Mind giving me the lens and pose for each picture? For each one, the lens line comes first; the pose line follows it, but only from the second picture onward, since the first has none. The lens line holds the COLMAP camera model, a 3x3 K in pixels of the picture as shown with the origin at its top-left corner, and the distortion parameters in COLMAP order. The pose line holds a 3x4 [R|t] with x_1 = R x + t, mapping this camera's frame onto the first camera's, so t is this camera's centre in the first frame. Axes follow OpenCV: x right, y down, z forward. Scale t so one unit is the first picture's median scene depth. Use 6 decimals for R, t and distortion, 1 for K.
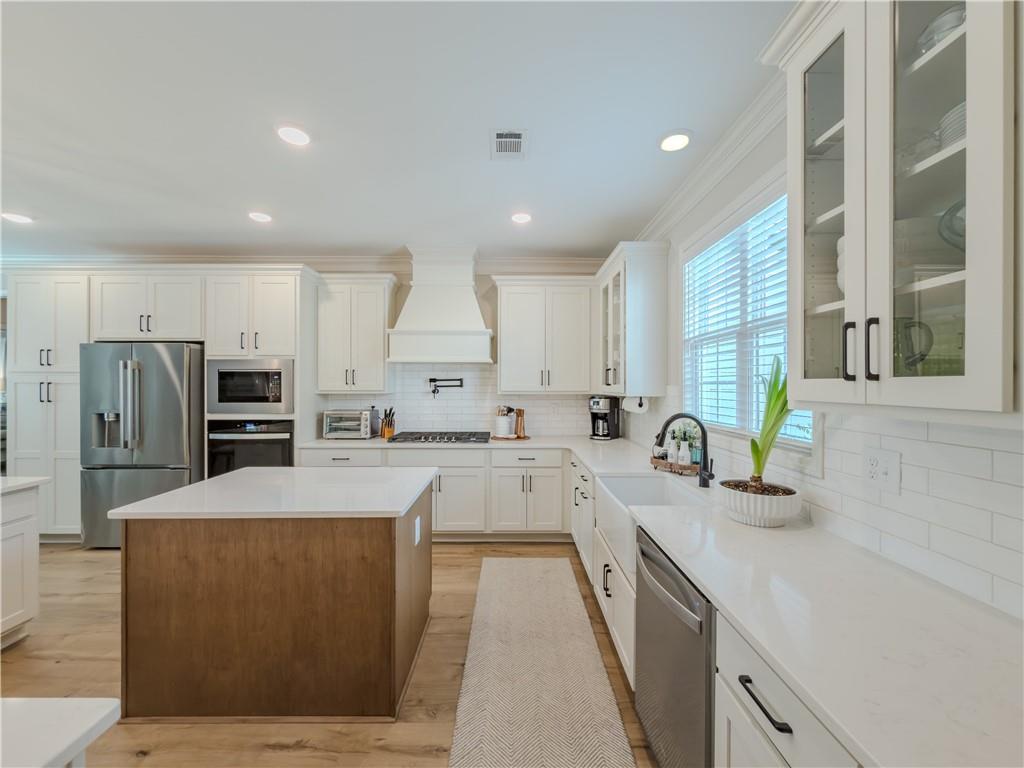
lens RADIAL K [[412.6, 0, 514.0], [0, 412.6, 385.4], [0, 0, 1]] dist [-0.001457, -0.000072]
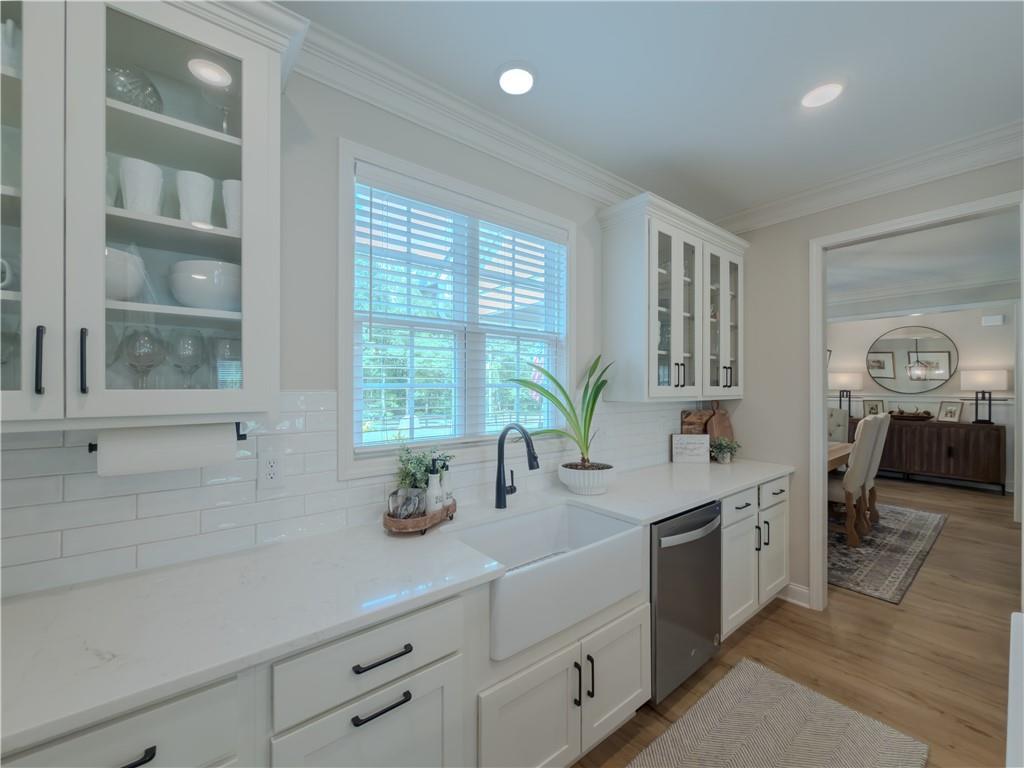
lens RADIAL K [[412.6, 0, 514.0], [0, 412.6, 385.4], [0, 0, 1]] dist [-0.001457, -0.000072]
pose [[-0.620228, -0.001500, 0.784420, -0.135892], [-0.002221, 0.999998, 0.000157, -0.005245], [-0.784419, -0.001645, -0.620230, 0.900634]]
